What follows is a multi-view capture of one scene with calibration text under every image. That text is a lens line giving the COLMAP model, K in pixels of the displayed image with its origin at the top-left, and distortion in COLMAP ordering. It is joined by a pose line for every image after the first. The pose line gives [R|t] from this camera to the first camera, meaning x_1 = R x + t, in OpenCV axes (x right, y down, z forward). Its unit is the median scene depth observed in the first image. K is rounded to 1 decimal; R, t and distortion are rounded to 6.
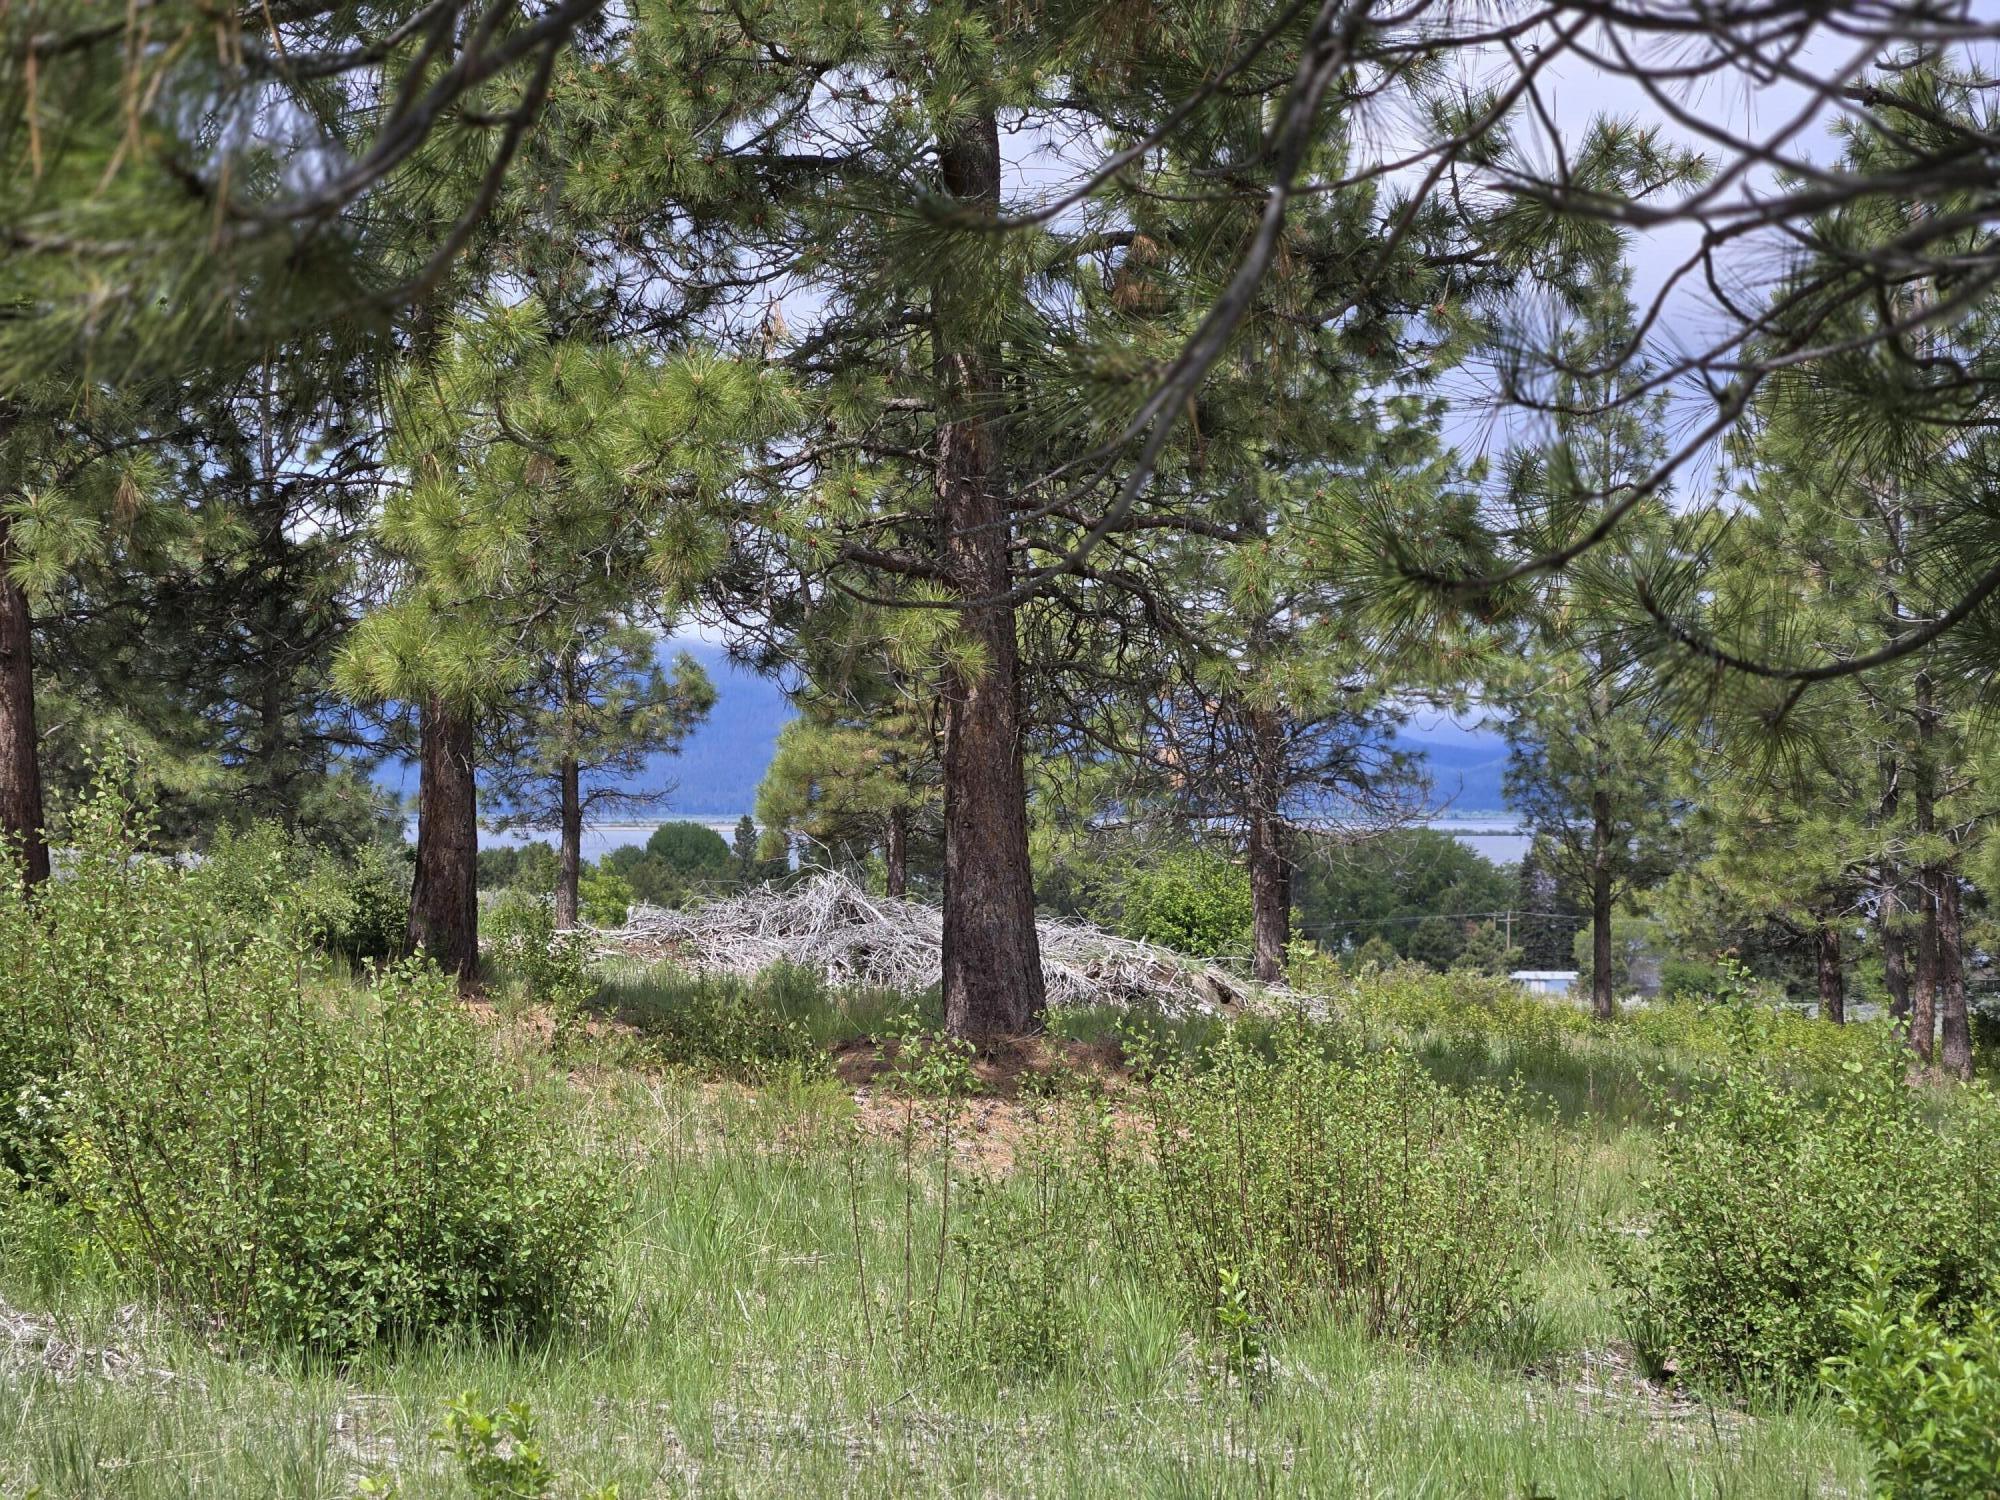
lens RADIAL K [[4042.5, 0, 1006.7], [0, 4042.5, 751.8], [0, 0, 1]] dist [-0.786199, 0.000000]
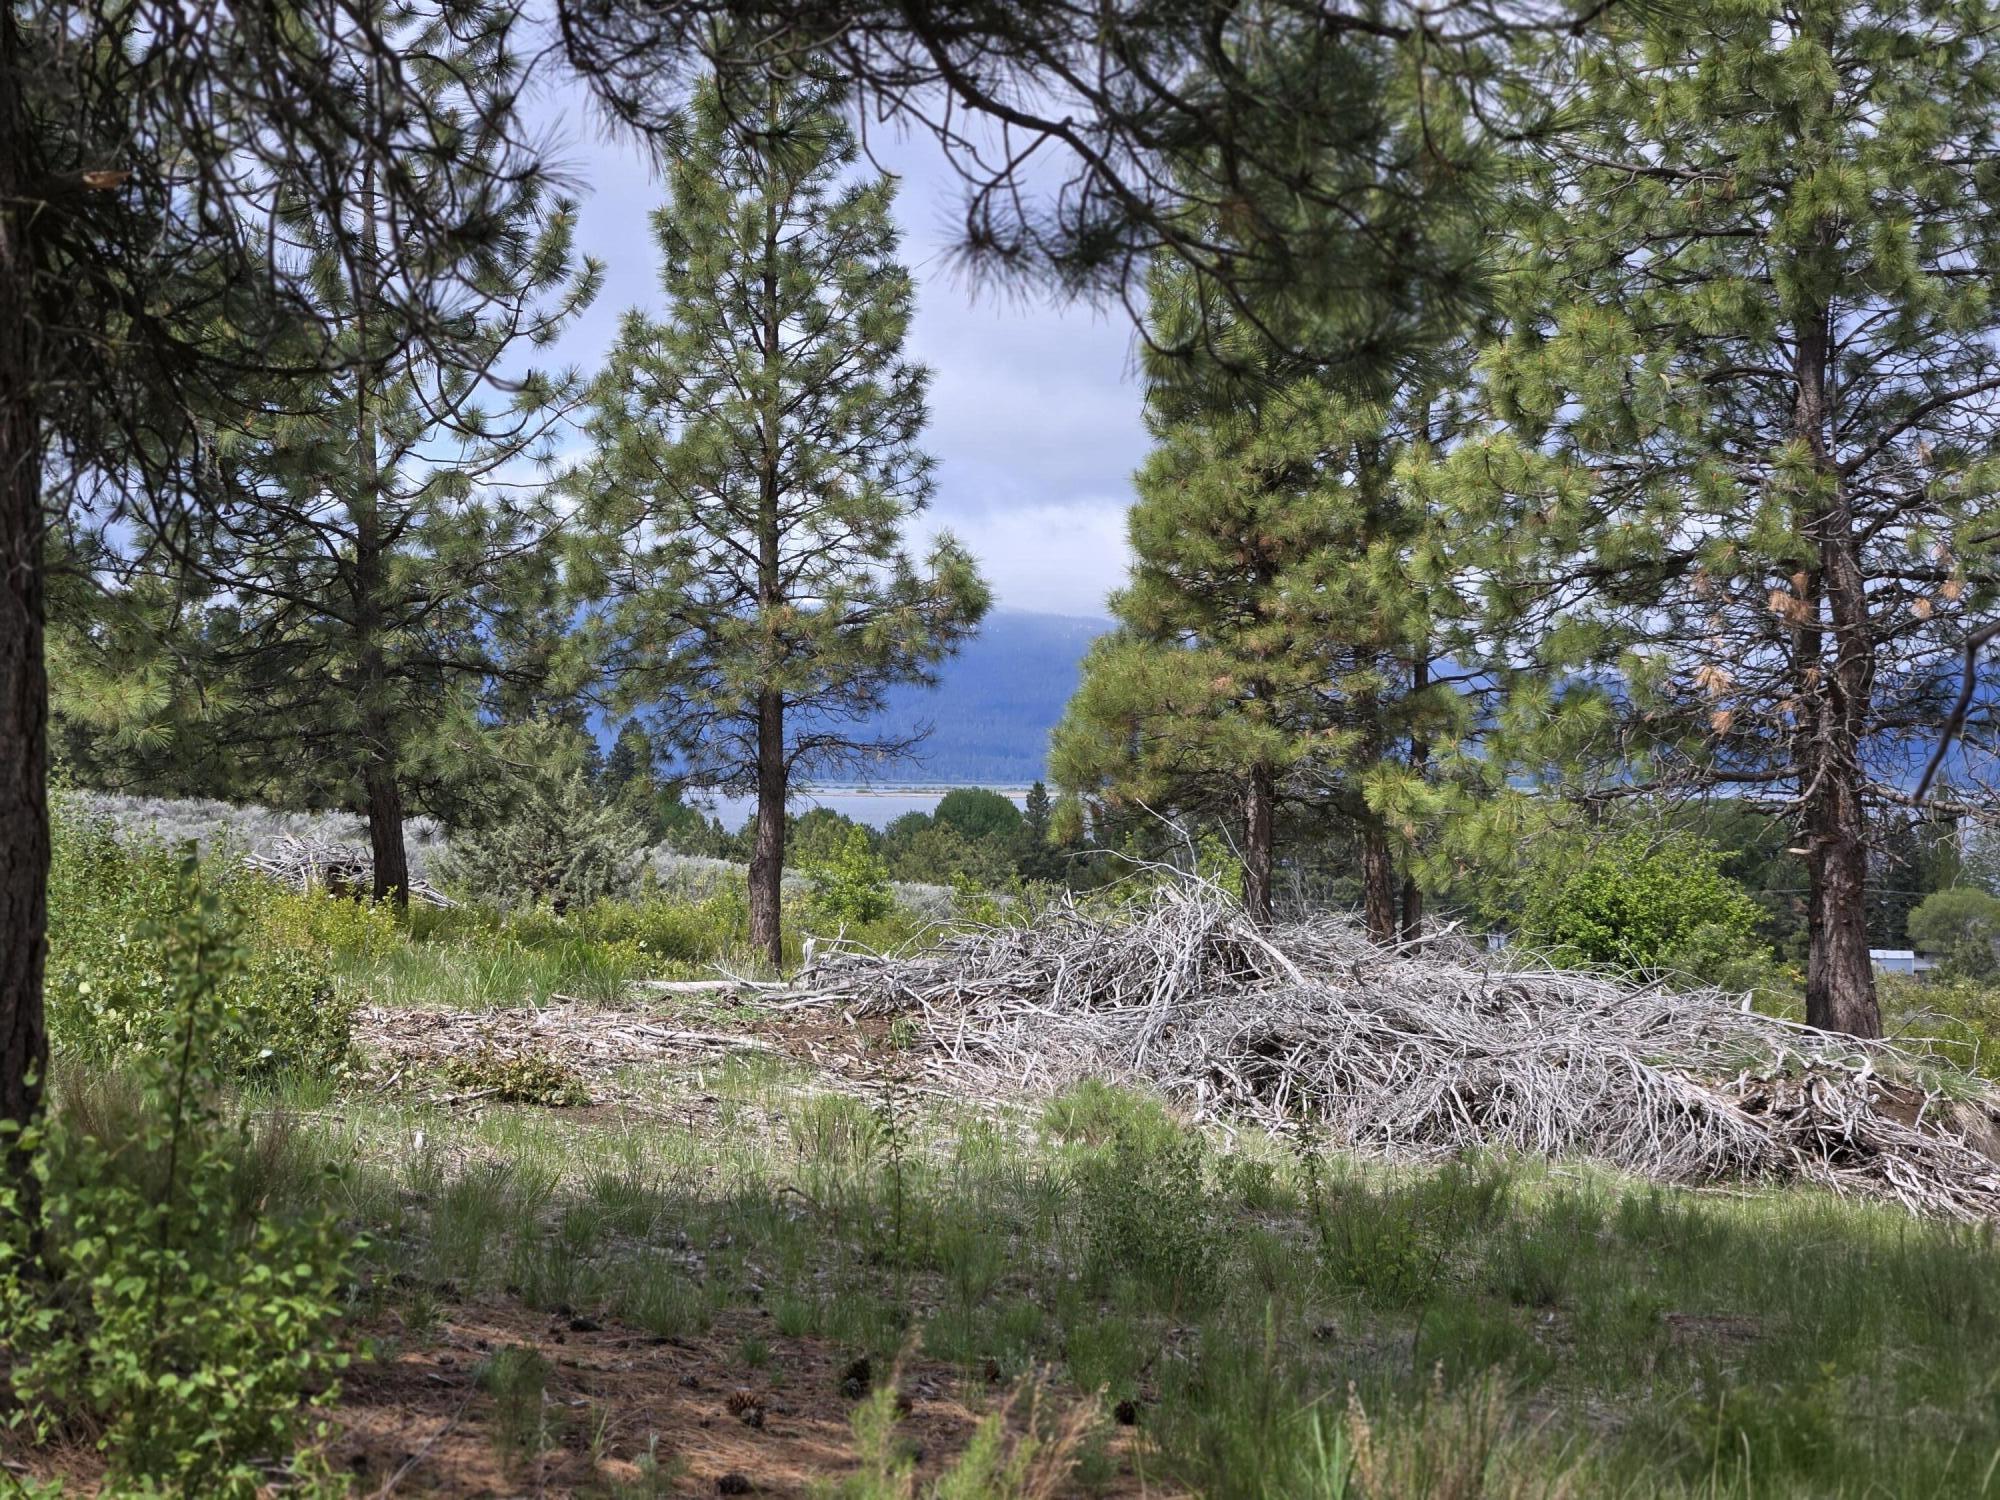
lens RADIAL K [[4042.5, 0, 1005.0], [0, 4042.5, 740.9], [0, 0, 1]] dist [-0.786199, 0.000000]
pose [[0.997304, 0.005057, -0.073201, -0.020391], [-0.004655, 0.999973, 0.005672, 0.006373], [0.073228, -0.005316, 0.997301, 0.330037]]
